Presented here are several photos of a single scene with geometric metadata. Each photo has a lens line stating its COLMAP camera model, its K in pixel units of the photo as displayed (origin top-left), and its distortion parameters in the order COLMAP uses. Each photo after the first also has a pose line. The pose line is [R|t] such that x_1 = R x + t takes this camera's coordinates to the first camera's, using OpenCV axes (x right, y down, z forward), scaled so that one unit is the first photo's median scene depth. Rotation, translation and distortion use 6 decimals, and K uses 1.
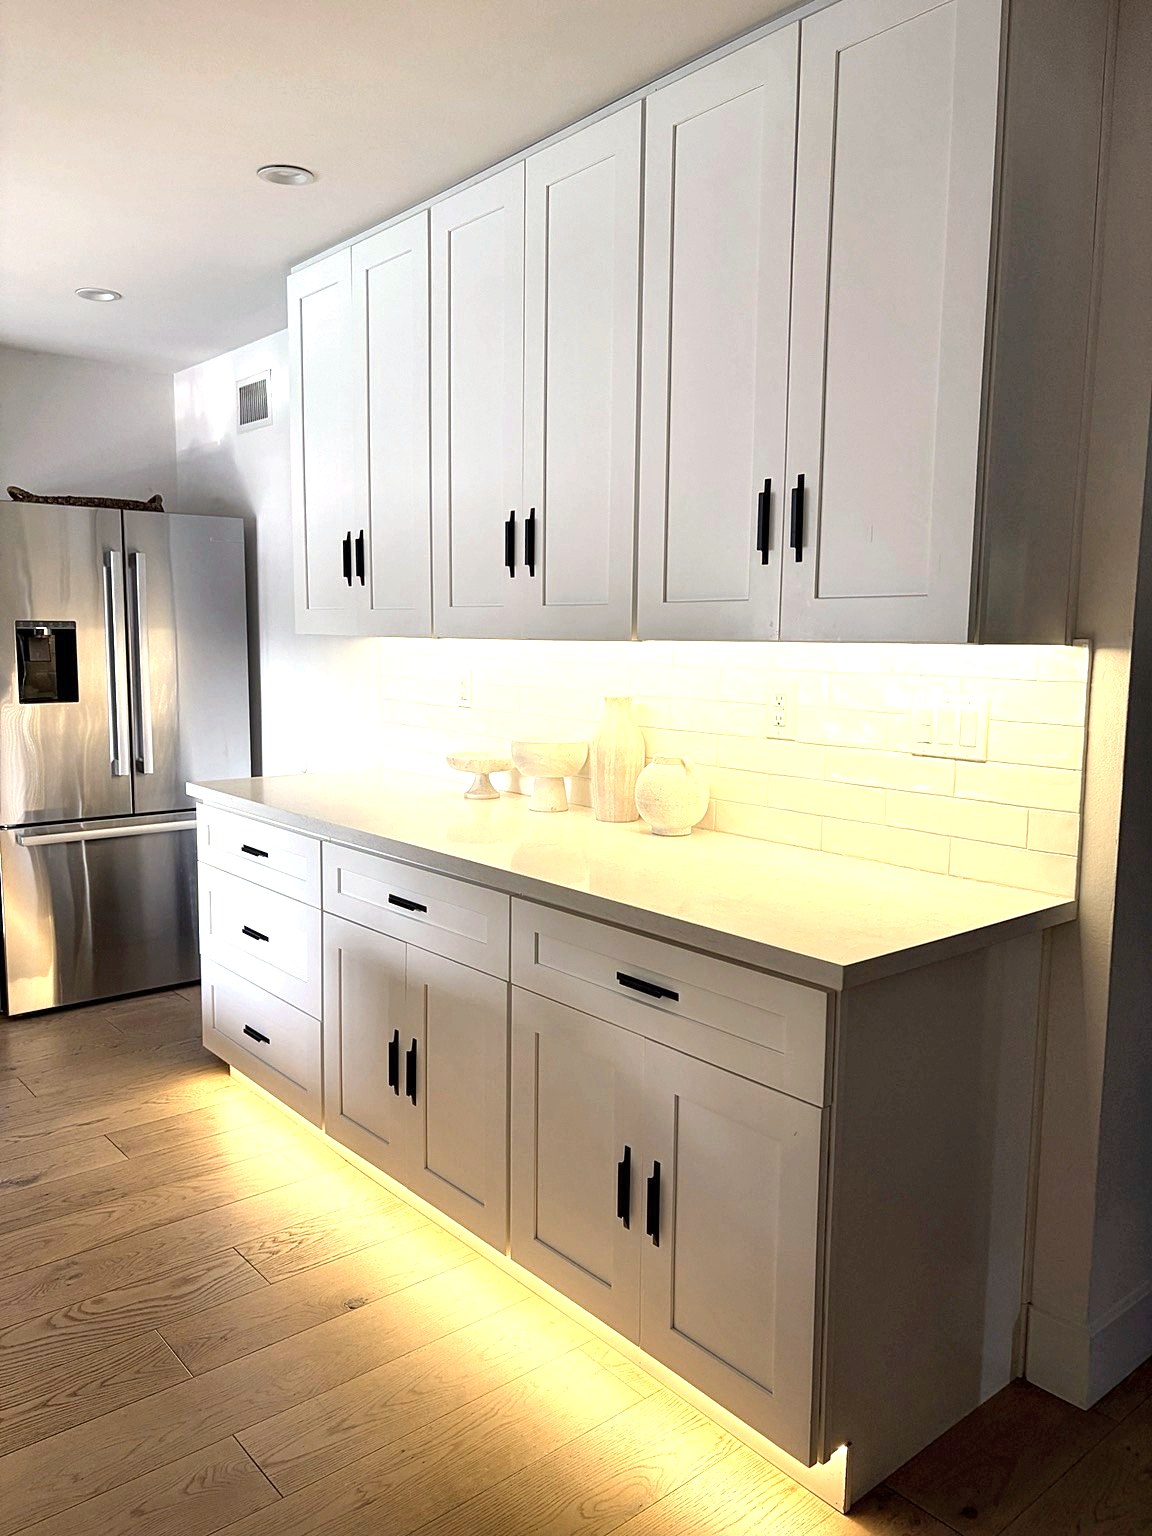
lens RADIAL K [[1164.5, 0, 576.6], [0, 1164.5, 777.4], [0, 0, 1]] dist [0.011116, -0.025022]
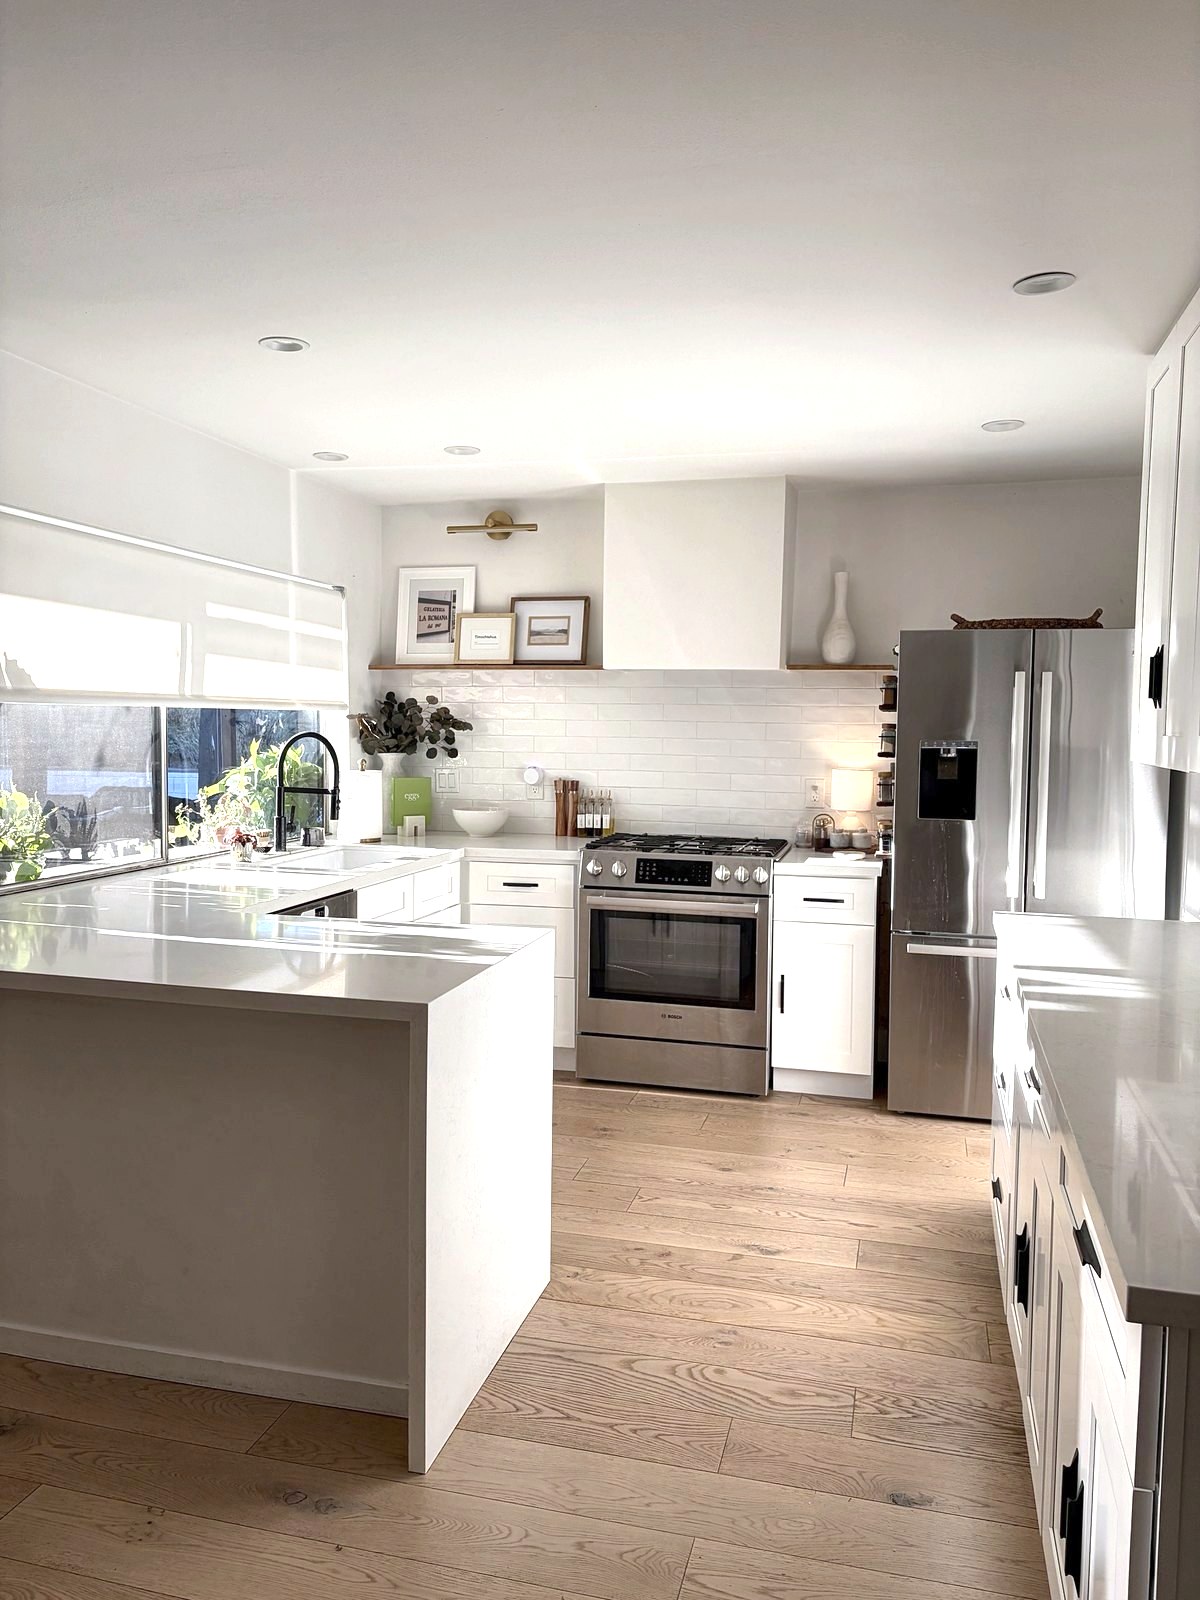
lens RADIAL K [[1213.0, 0, 600.7], [0, 1213.0, 788.6], [0, 0, 1]] dist [0.011116, -0.025022]
pose [[0.576513, 0.051722, -0.815449, 0.393137], [-0.122410, 0.992199, -0.023610, -0.042208], [0.807866, 0.113431, 0.578347, 0.193388]]
